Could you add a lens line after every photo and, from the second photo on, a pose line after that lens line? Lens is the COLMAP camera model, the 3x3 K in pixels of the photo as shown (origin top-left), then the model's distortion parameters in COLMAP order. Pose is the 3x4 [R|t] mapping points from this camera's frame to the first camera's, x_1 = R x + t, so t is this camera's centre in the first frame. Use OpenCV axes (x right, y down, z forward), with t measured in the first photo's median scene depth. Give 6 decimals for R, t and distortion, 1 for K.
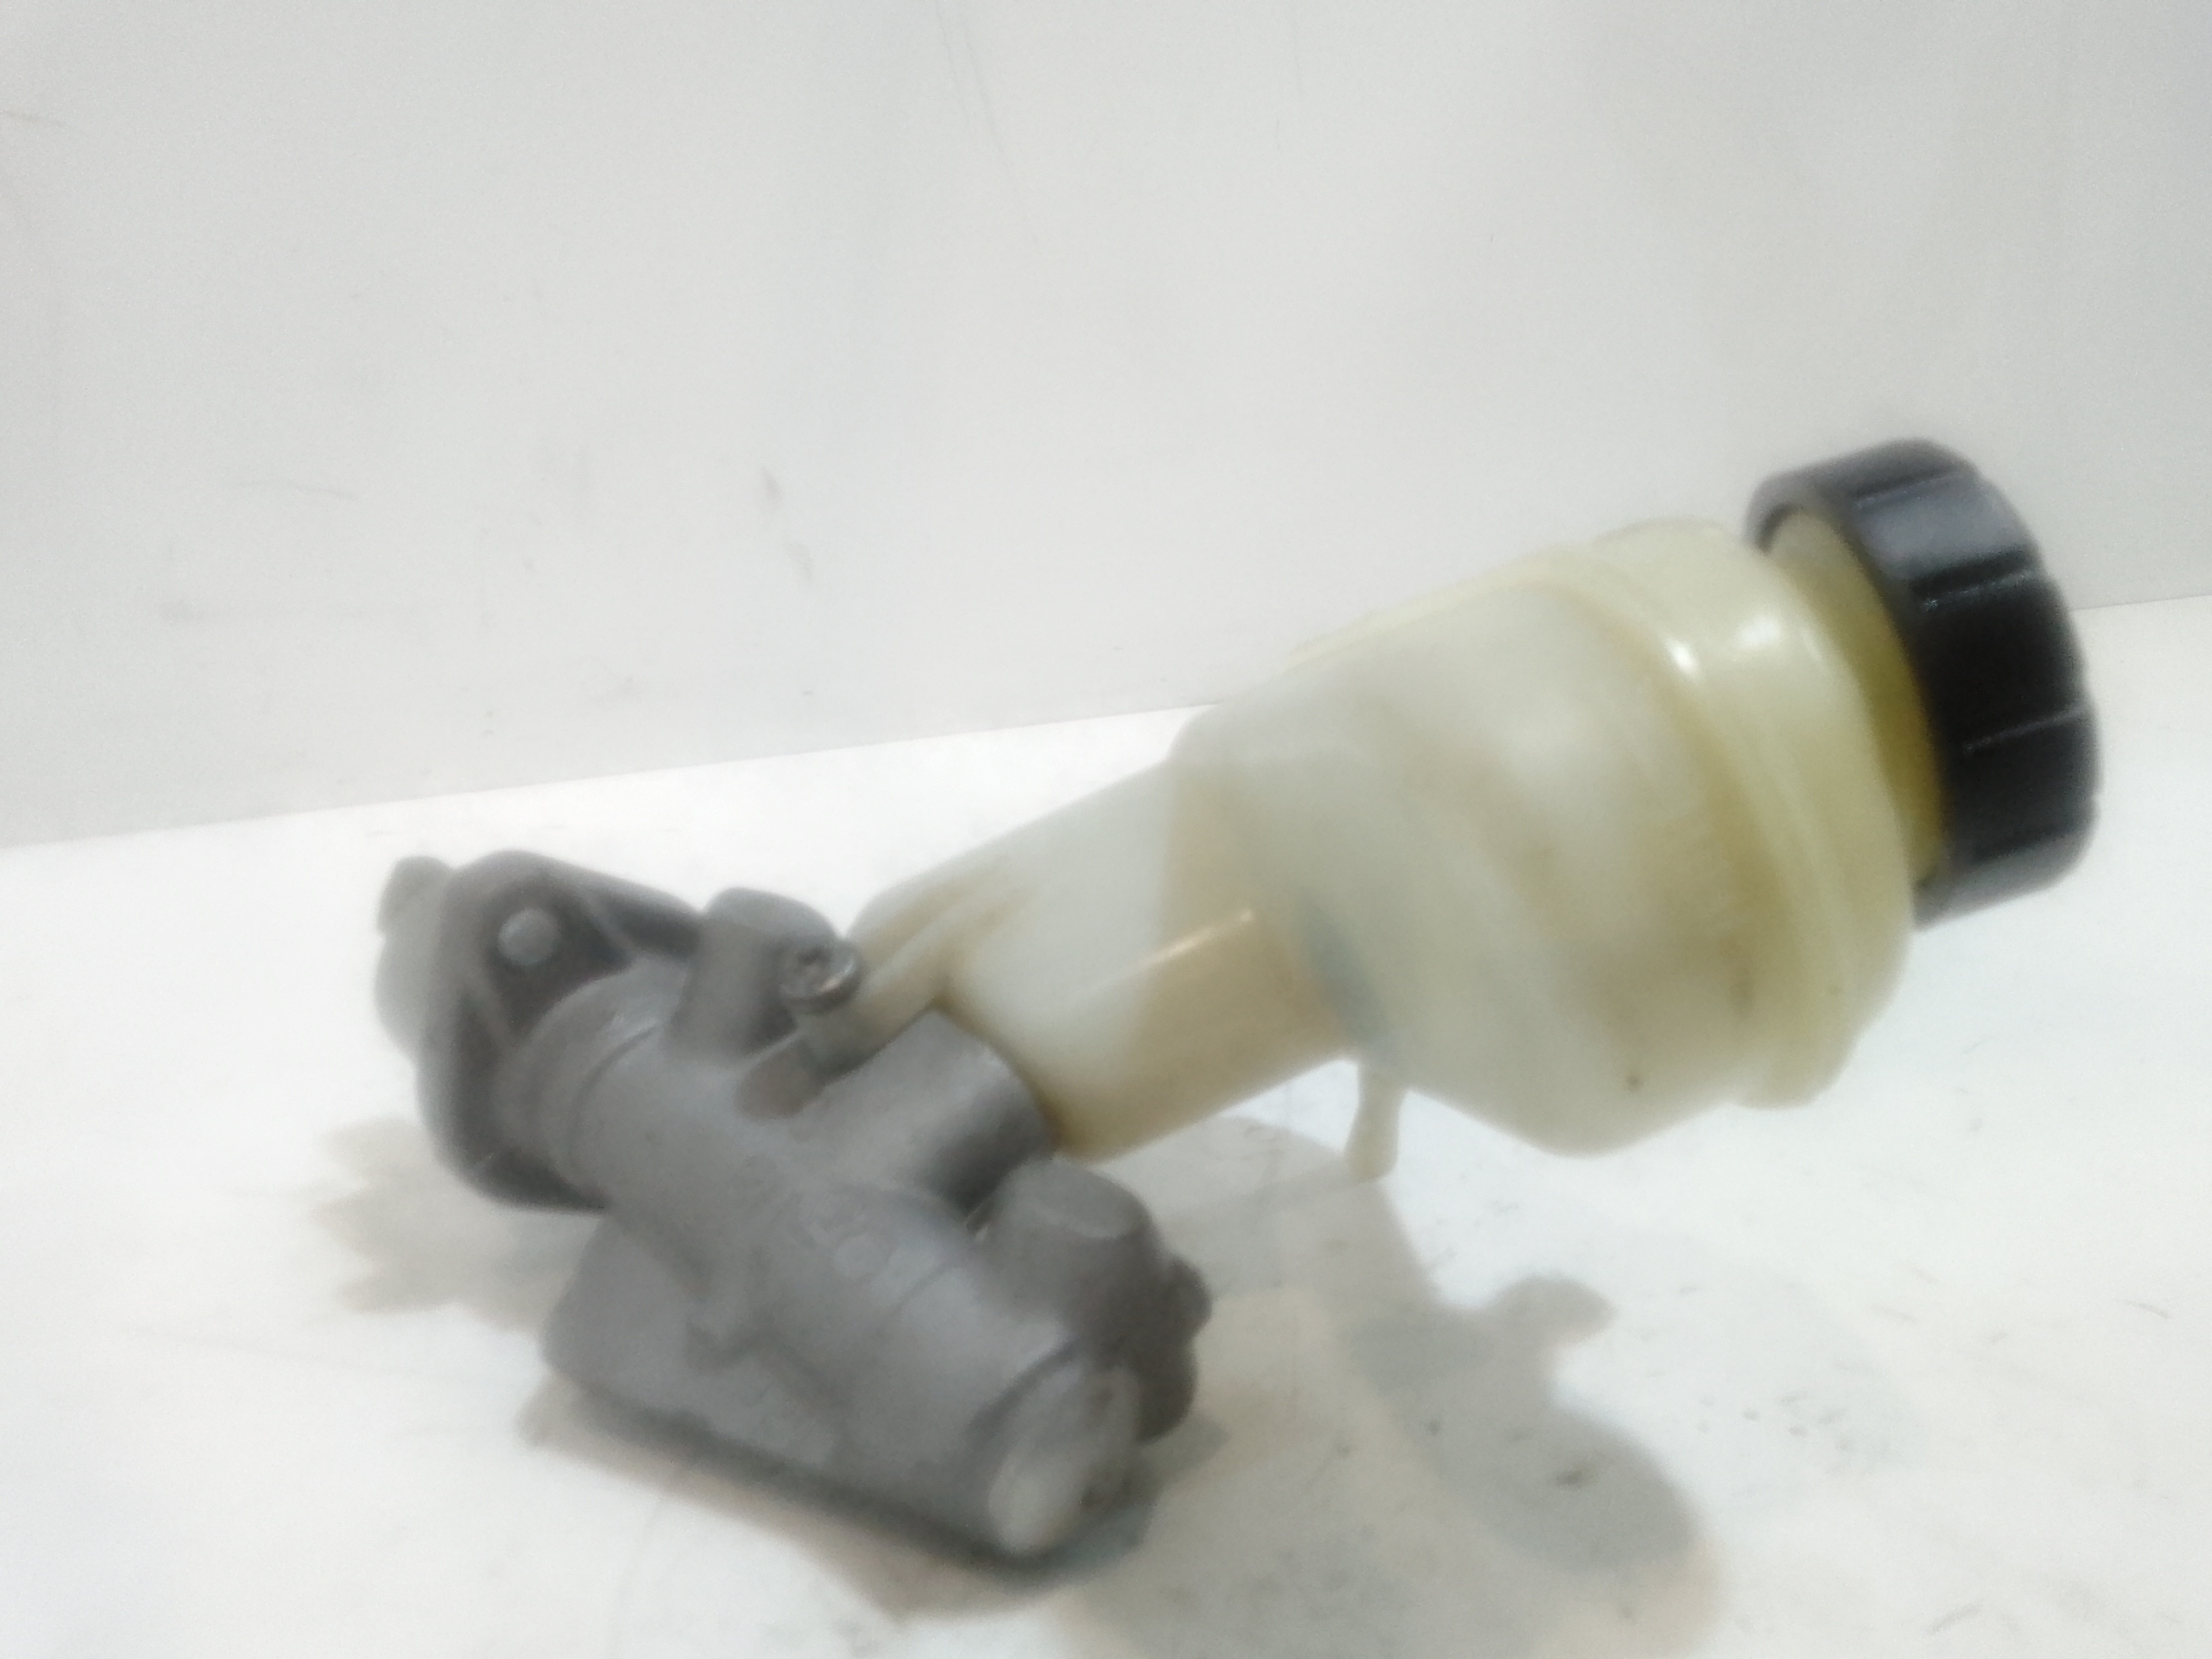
lens RADIAL K [[1765.5, 0, 1111.4], [0, 1765.5, 843.5], [0, 0, 1]] dist [0.034974, -0.035518]
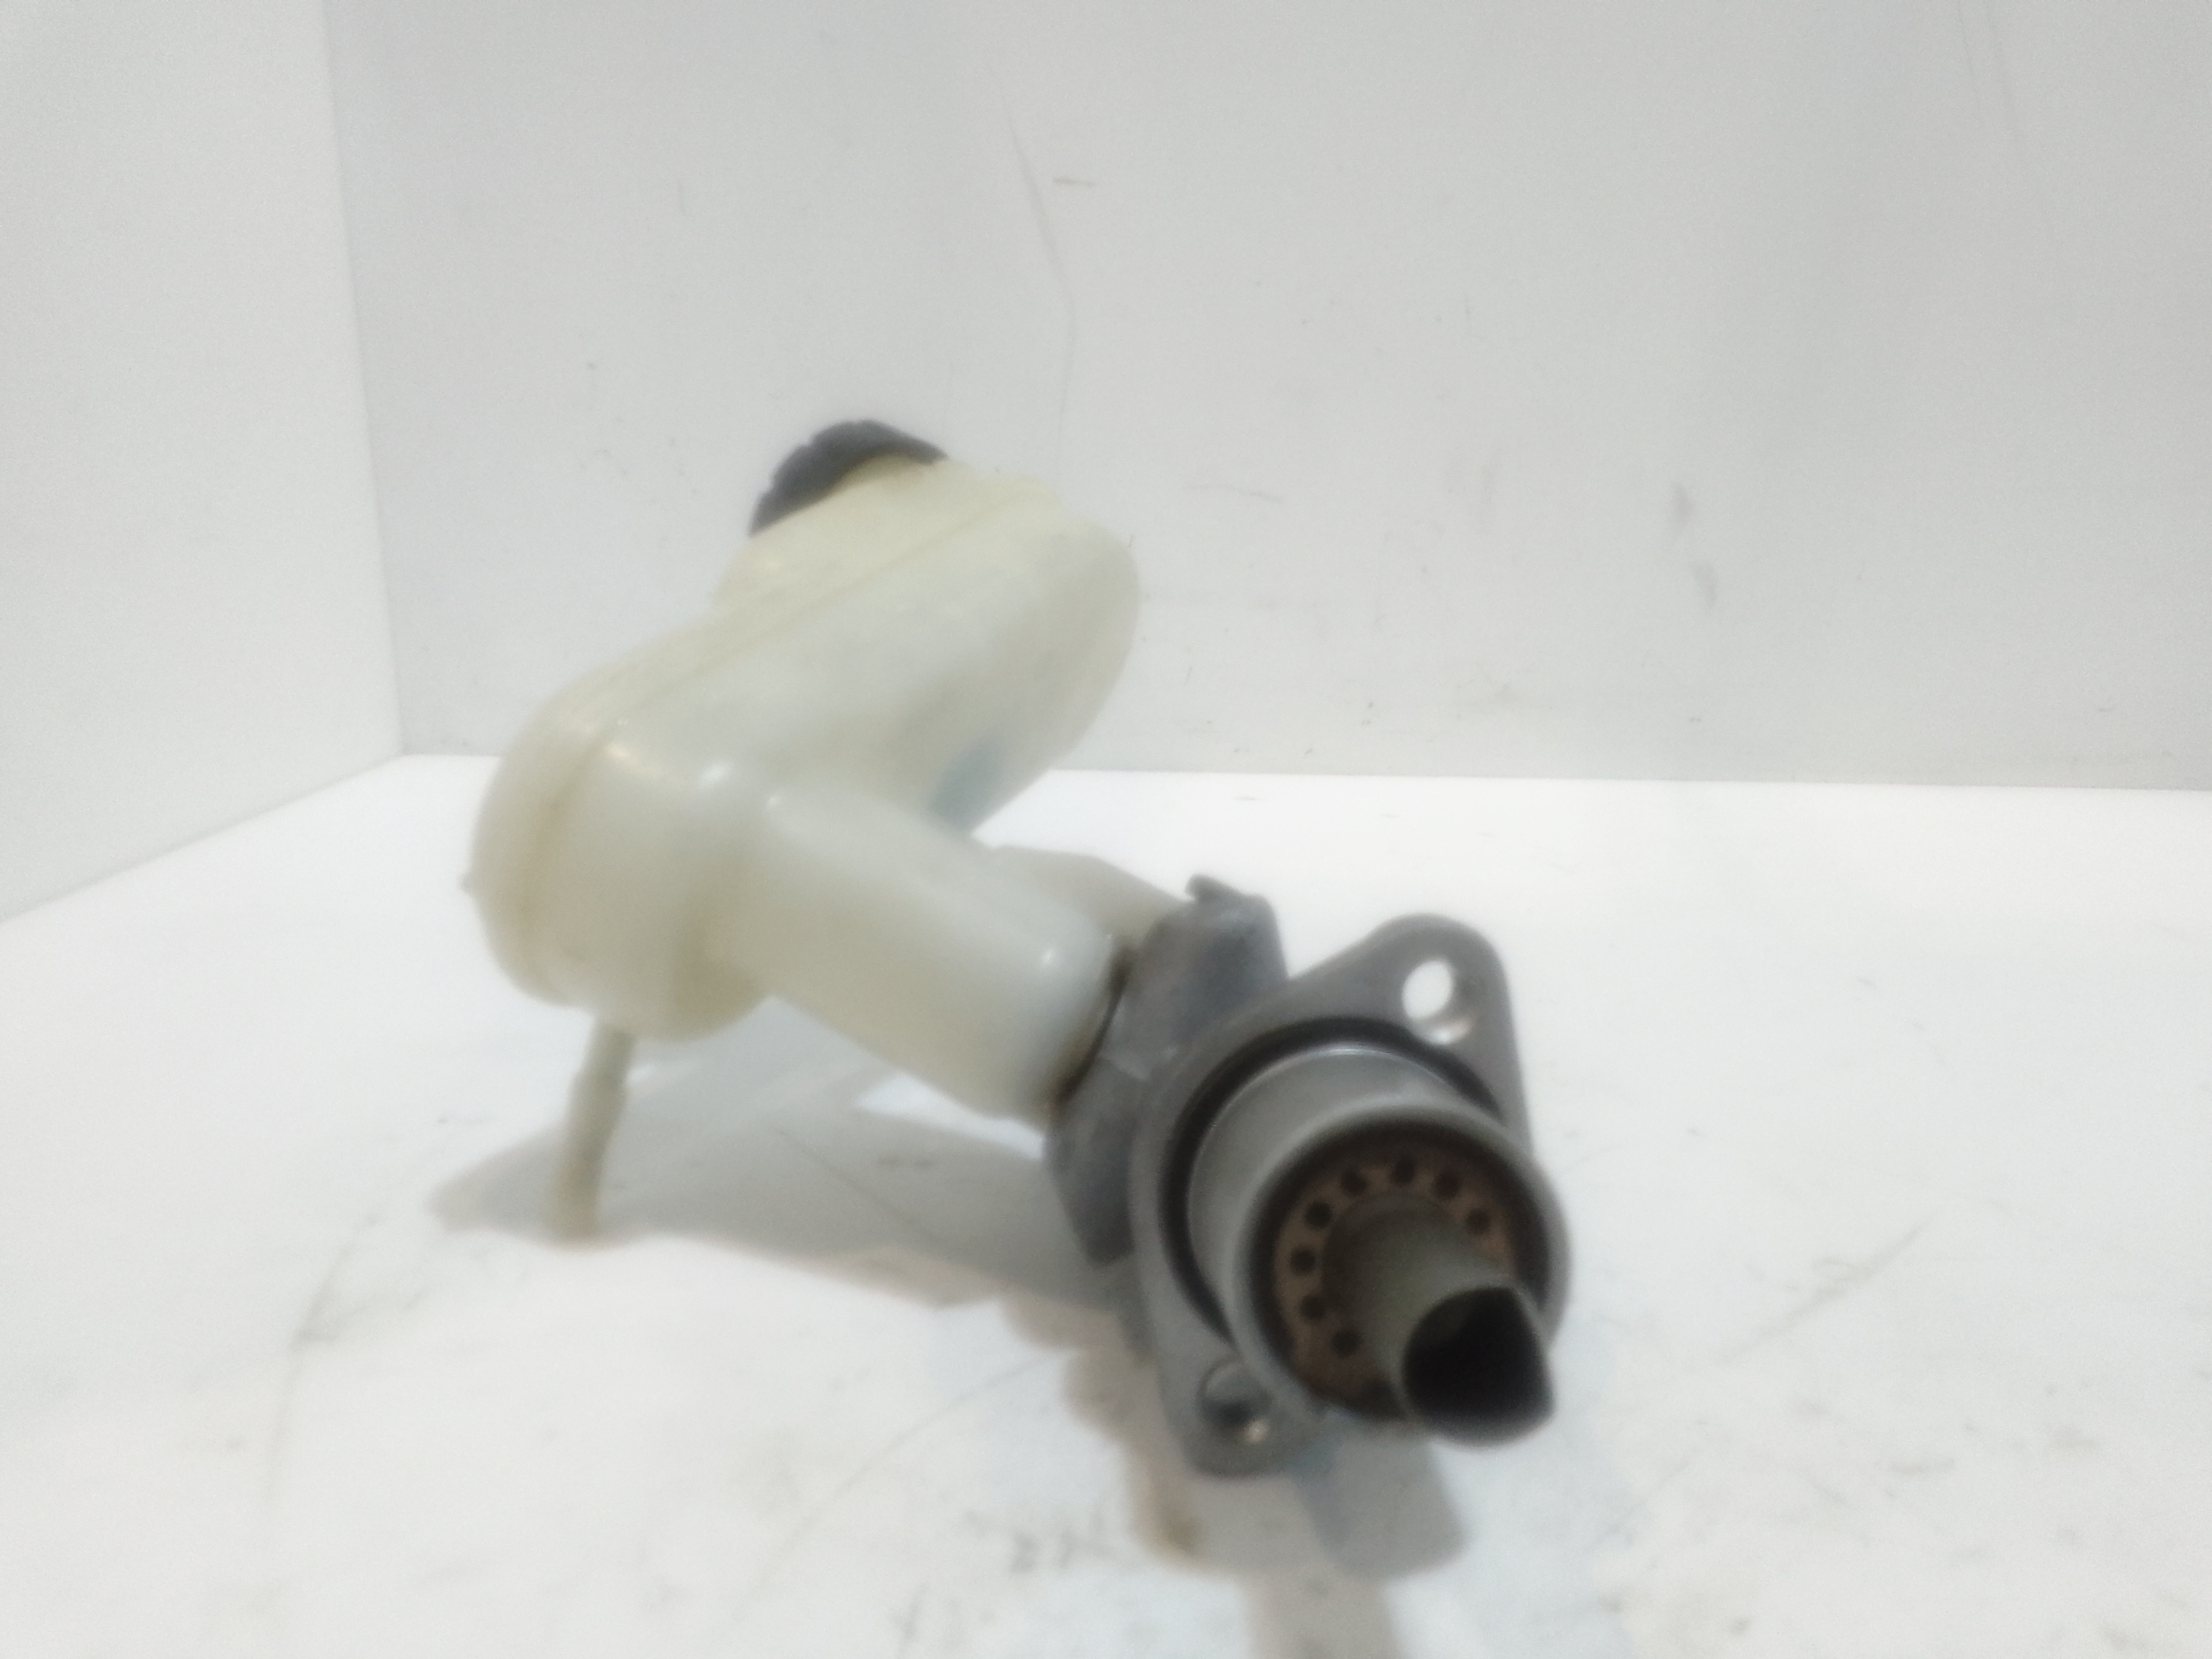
lens RADIAL K [[1765.5, 0, 1109.6], [0, 1765.5, 836.1], [0, 0, 1]] dist [0.034974, -0.035518]
pose [[0.794040, 0.148698, -0.589398, 0.377657], [-0.157766, 0.986805, 0.036416, -0.019722], [0.587036, 0.064071, 0.807022, 0.102259]]
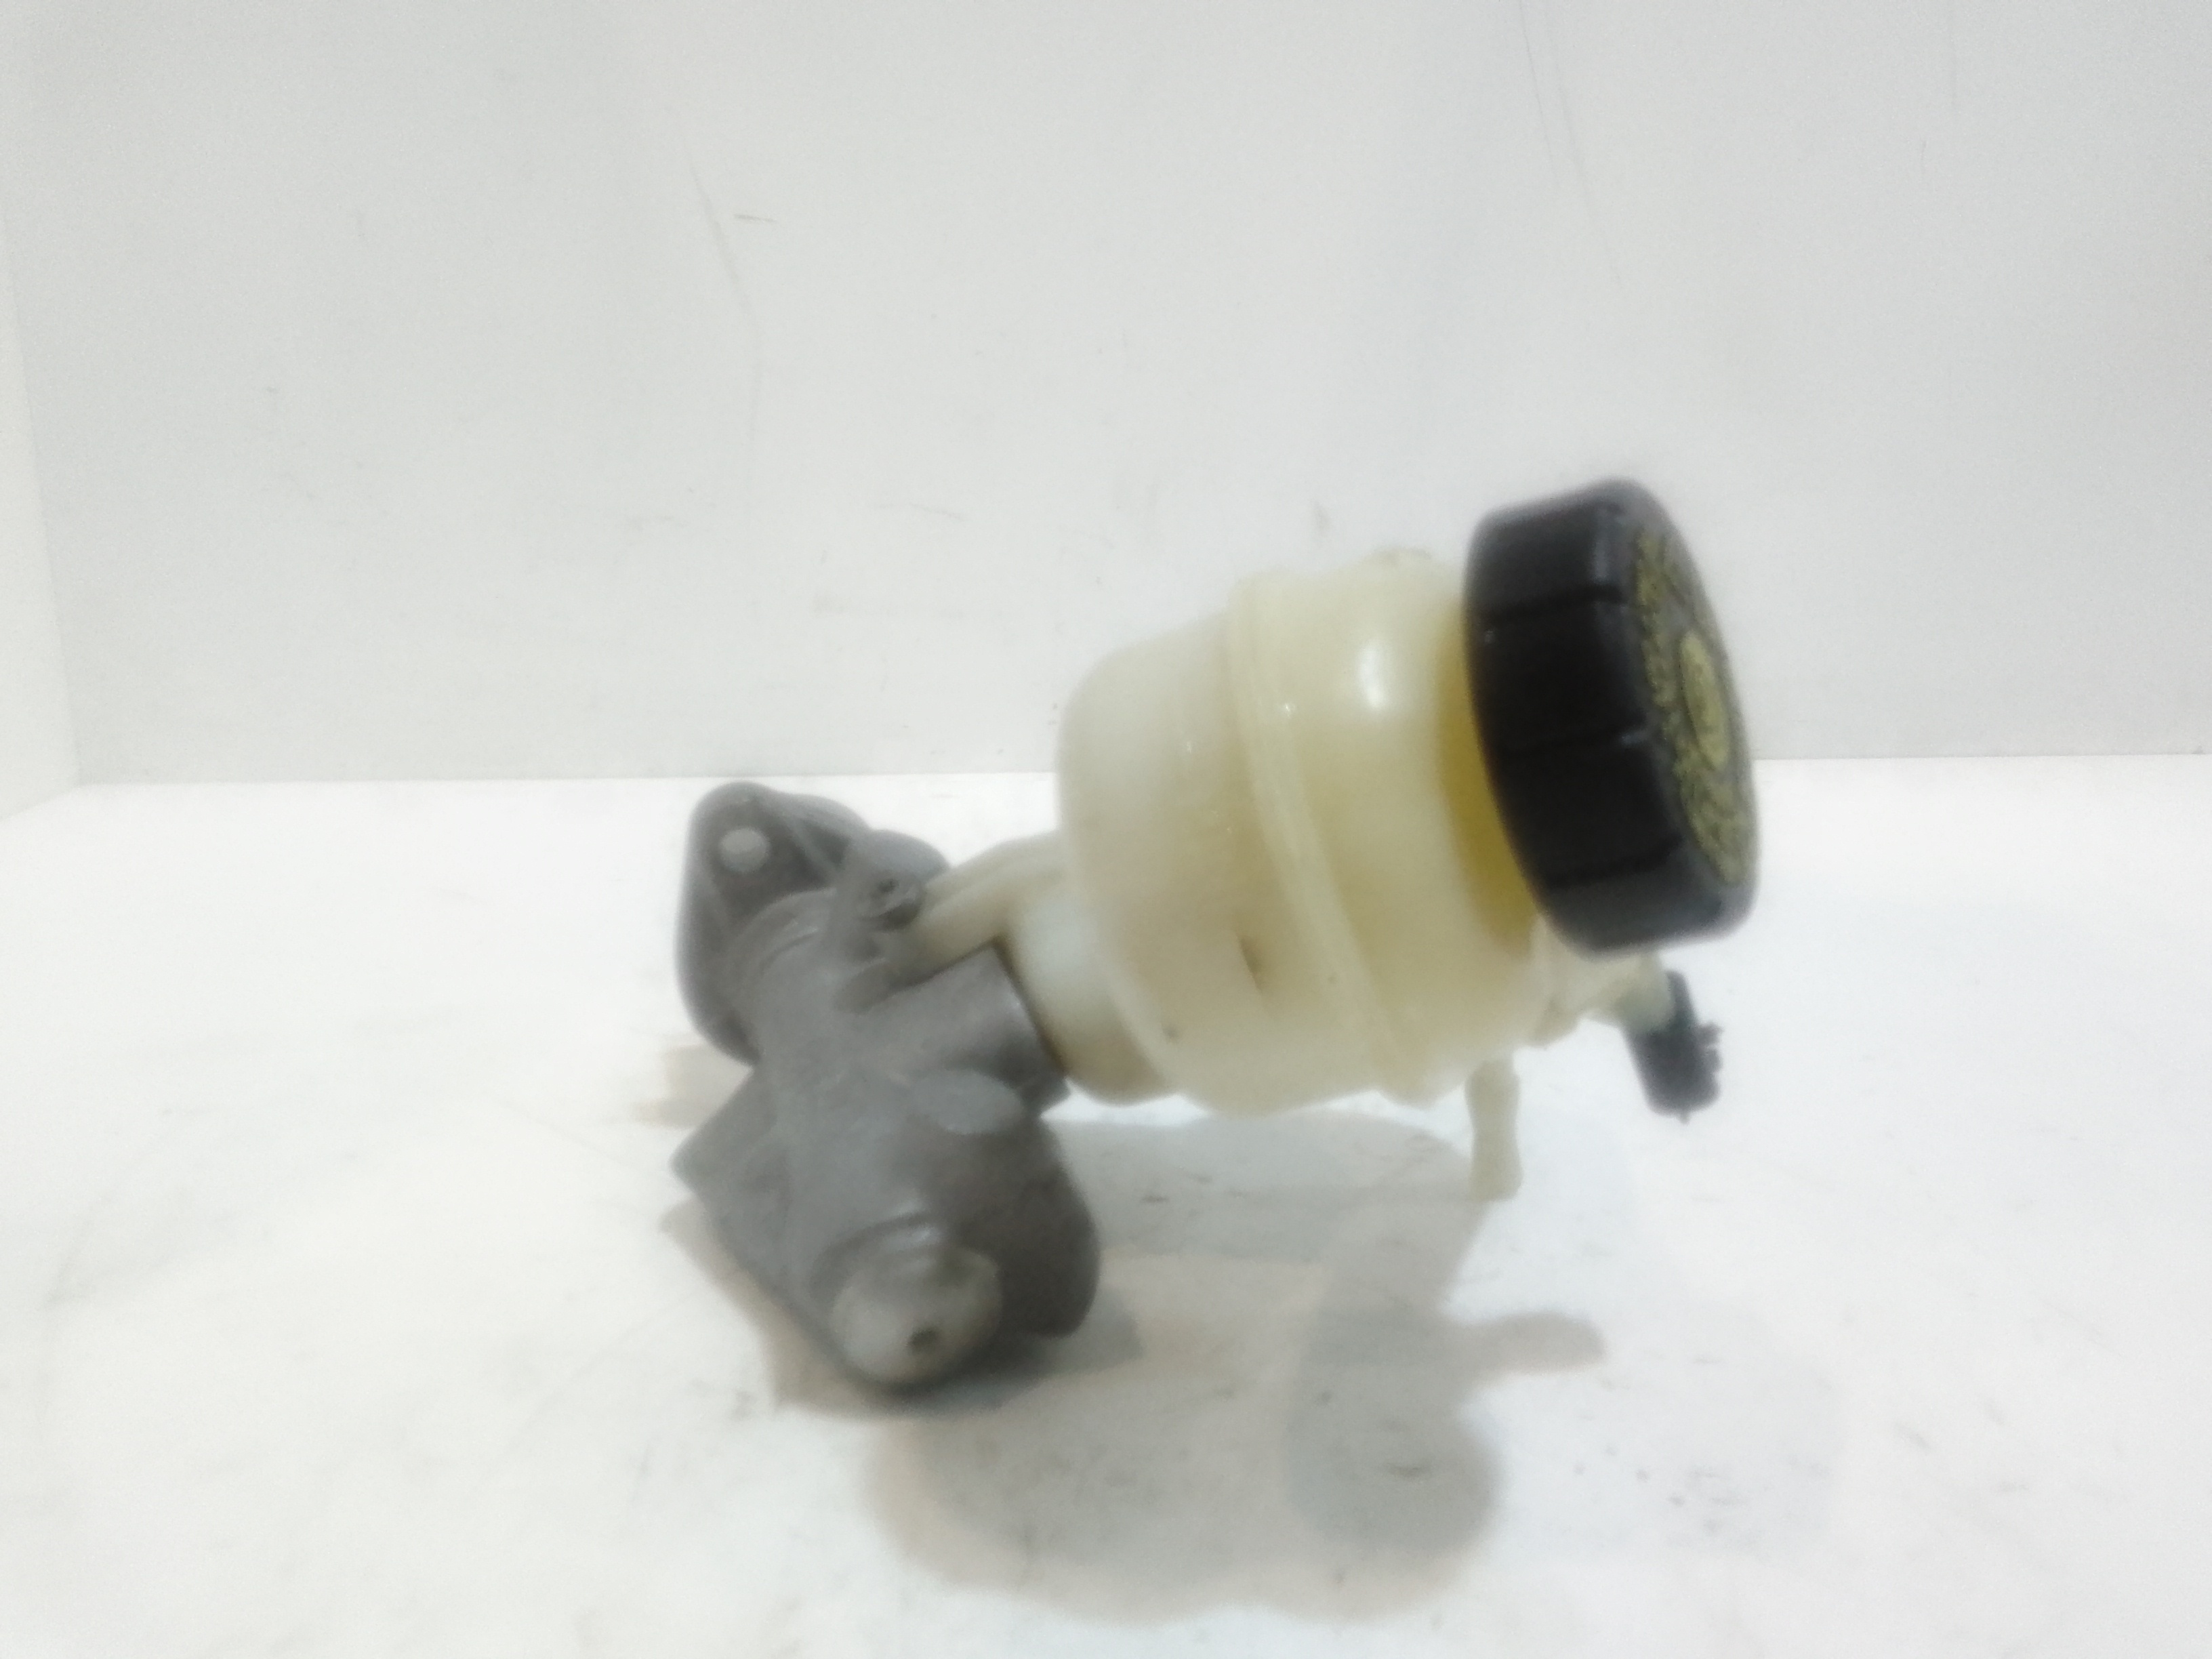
lens RADIAL K [[1765.5, 0, 1113.0], [0, 1765.5, 830.5], [0, 0, 1]] dist [0.034974, -0.035518]
pose [[0.883829, 0.108181, -0.455129, 0.491010], [-0.121901, 0.992542, -0.000804, 0.008228], [0.451648, 0.056191, 0.890425, -0.018959]]
